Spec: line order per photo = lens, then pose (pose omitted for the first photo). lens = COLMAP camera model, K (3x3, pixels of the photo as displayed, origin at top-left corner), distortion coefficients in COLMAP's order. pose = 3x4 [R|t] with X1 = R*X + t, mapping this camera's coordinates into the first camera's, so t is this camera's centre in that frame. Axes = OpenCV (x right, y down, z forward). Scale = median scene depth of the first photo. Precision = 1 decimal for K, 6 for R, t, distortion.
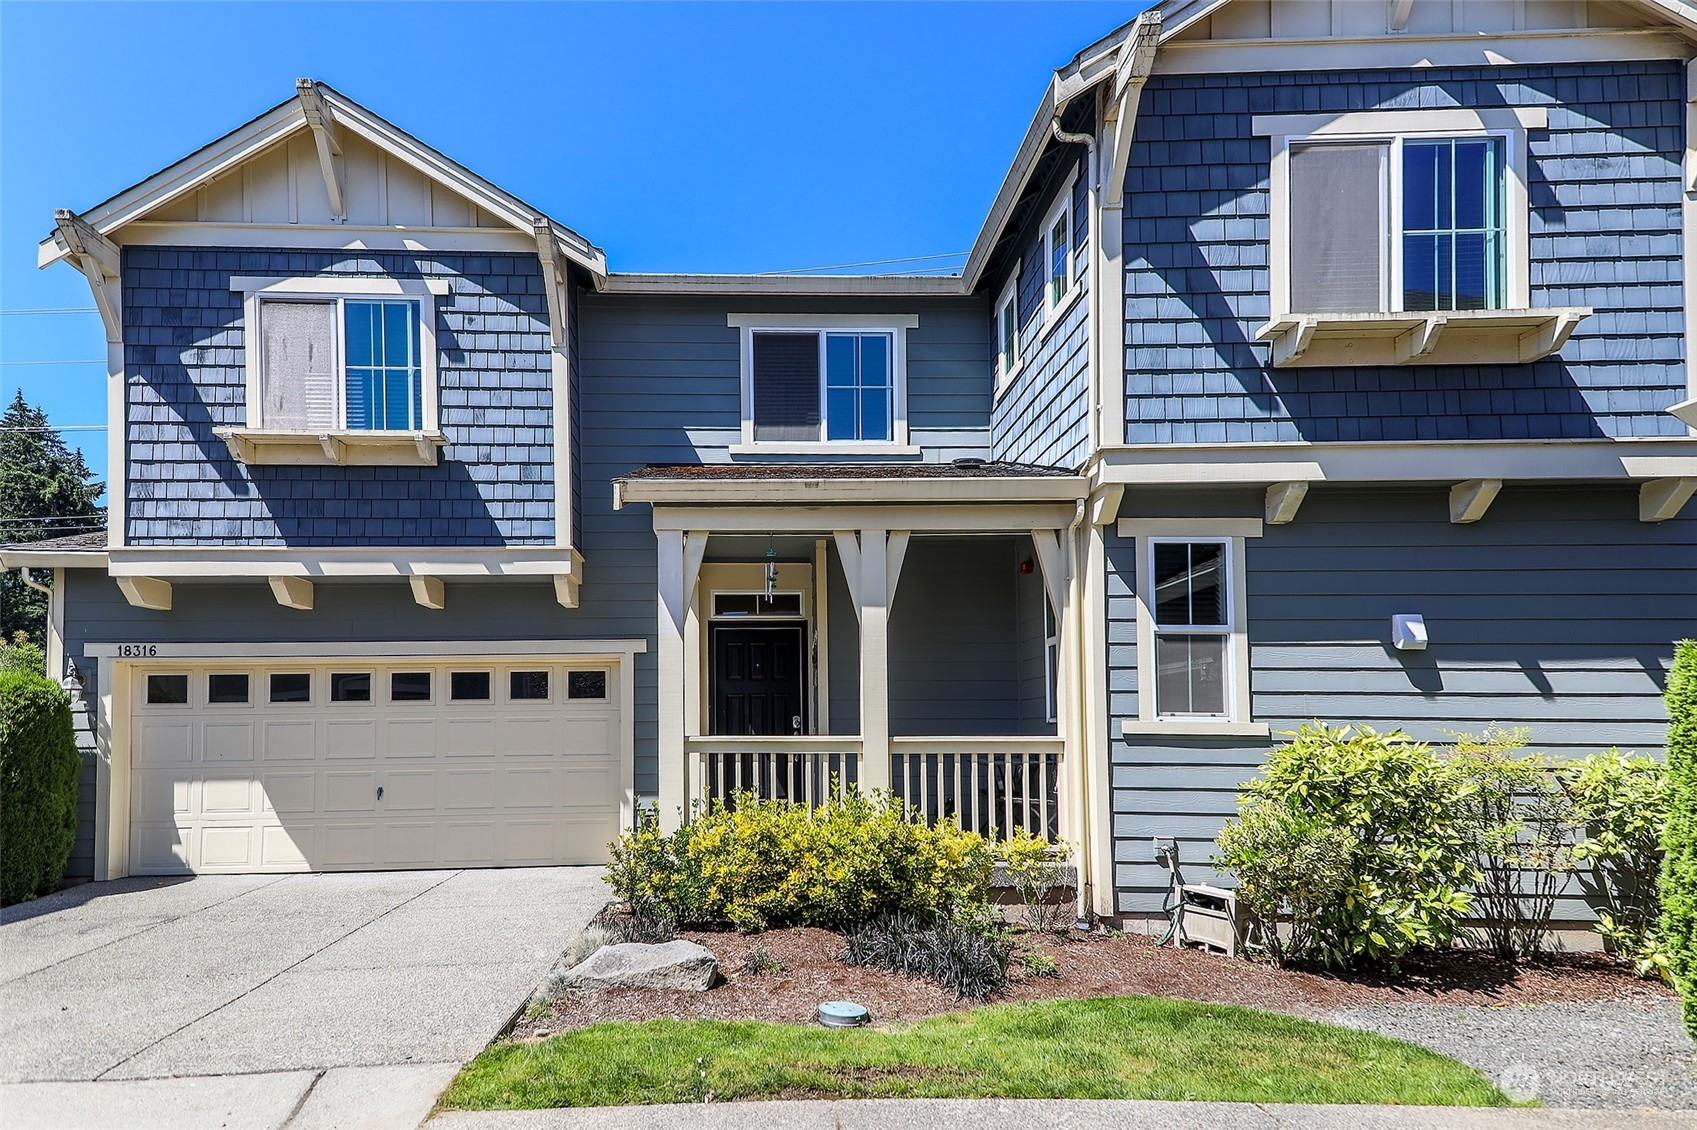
lens RADIAL K [[770.0, 0, 860.9], [0, 770.0, 573.1], [0, 0, 1]] dist [0.042530, -0.019386]
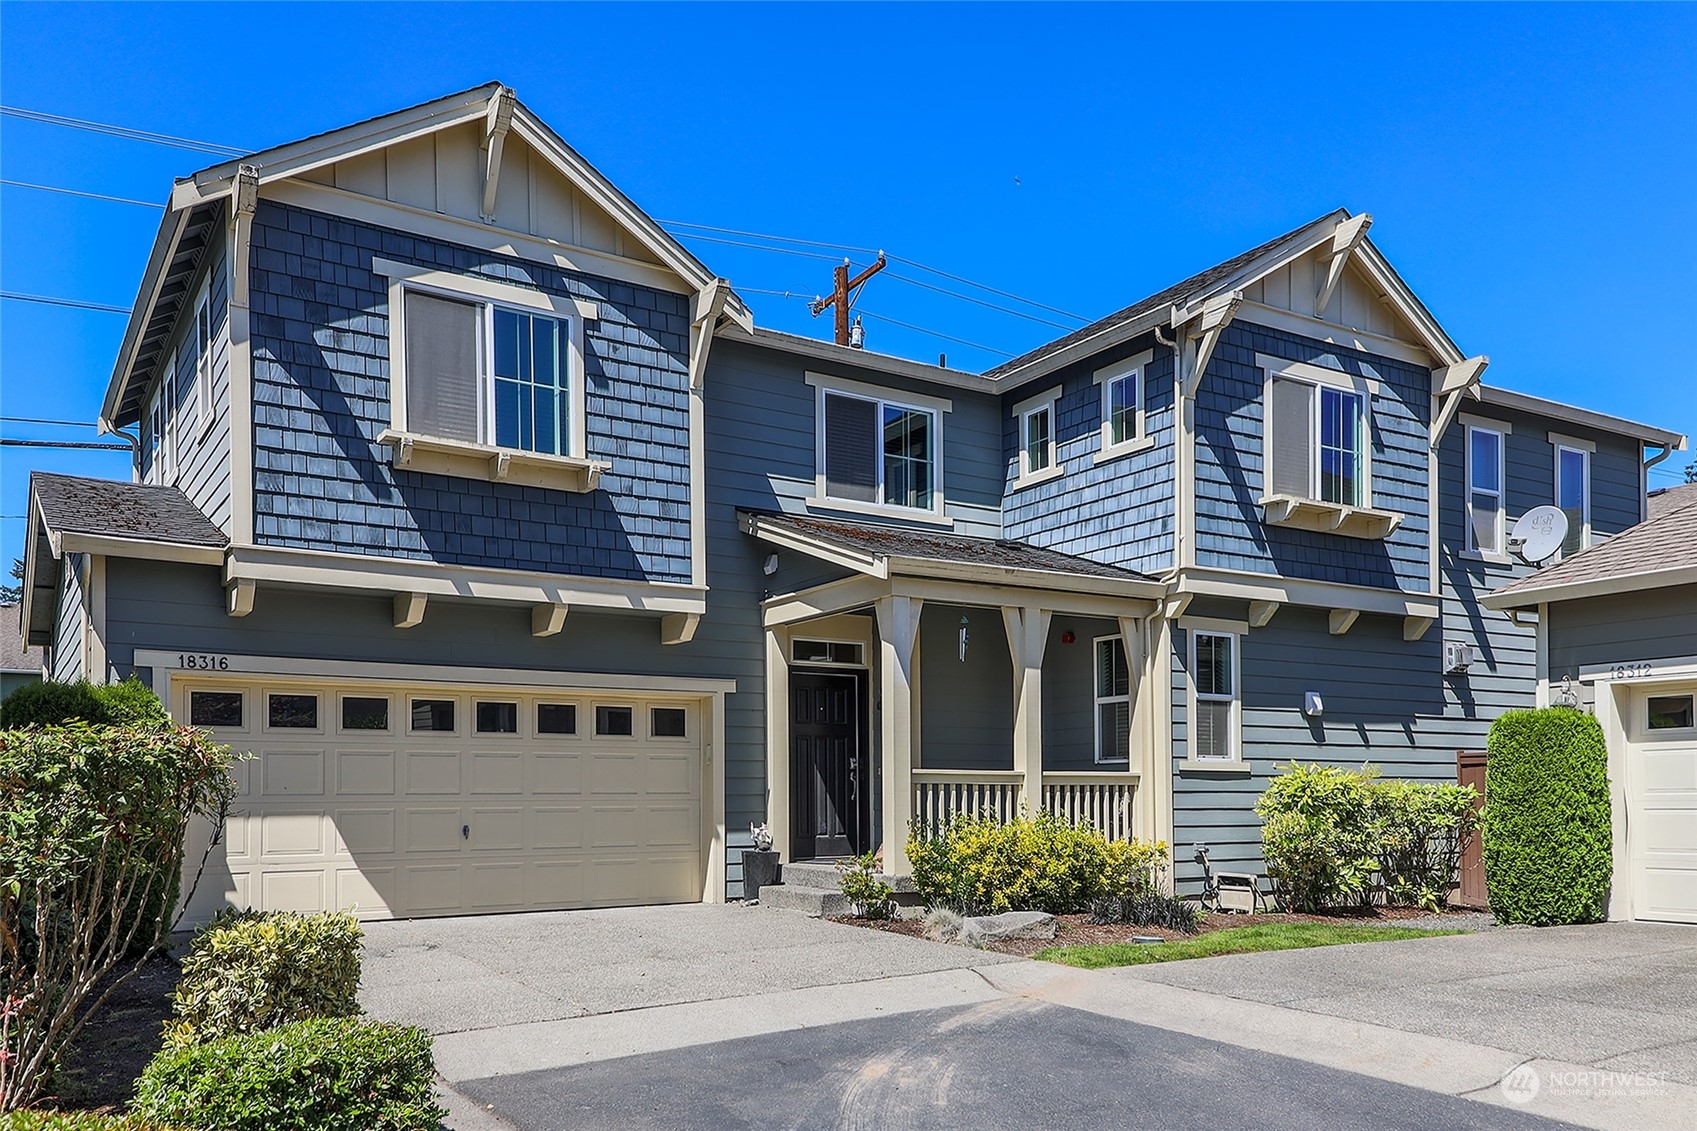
lens RADIAL K [[1022.3, 0, 848.6], [0, 1022.3, 526.3], [0, 0, 1]] dist [-0.021541, -0.000284]
pose [[0.887077, 0.116135, 0.446774, -0.825828], [-0.090275, 0.992793, -0.078825, -0.024490], [-0.452708, 0.029591, 0.891167, -0.300584]]
